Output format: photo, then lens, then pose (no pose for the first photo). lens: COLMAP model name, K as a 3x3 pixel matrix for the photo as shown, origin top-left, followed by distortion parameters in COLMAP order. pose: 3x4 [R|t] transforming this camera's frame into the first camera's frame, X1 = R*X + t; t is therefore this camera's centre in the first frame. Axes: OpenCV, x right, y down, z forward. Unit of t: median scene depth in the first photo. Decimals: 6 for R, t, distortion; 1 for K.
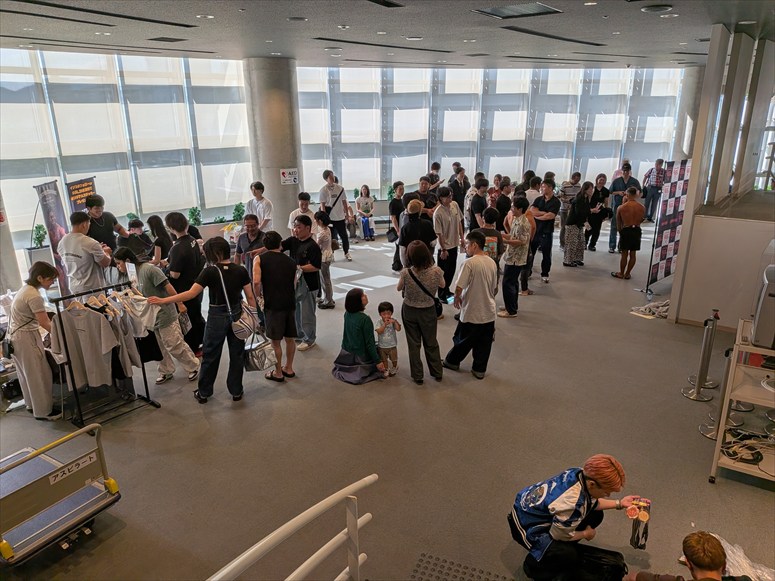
lens RADIAL K [[571.4, 0, 387.5], [0, 571.4, 290.5], [0, 0, 1]] dist [-0.003209, -0.001645]
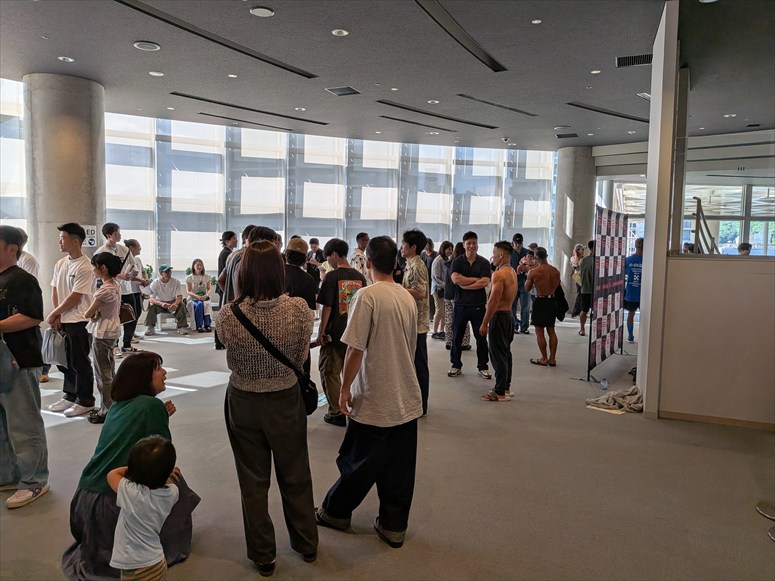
lens RADIAL K [[545.3, 0, 370.4], [0, 545.3, 291.7], [0, 0, 1]] dist [-0.001779, 0.000135]
pose [[0.974810, 0.007202, 0.222921, 0.022296], [0.043235, 0.974419, -0.220542, 0.027711], [-0.218807, 0.224624, 0.949562, 0.308715]]
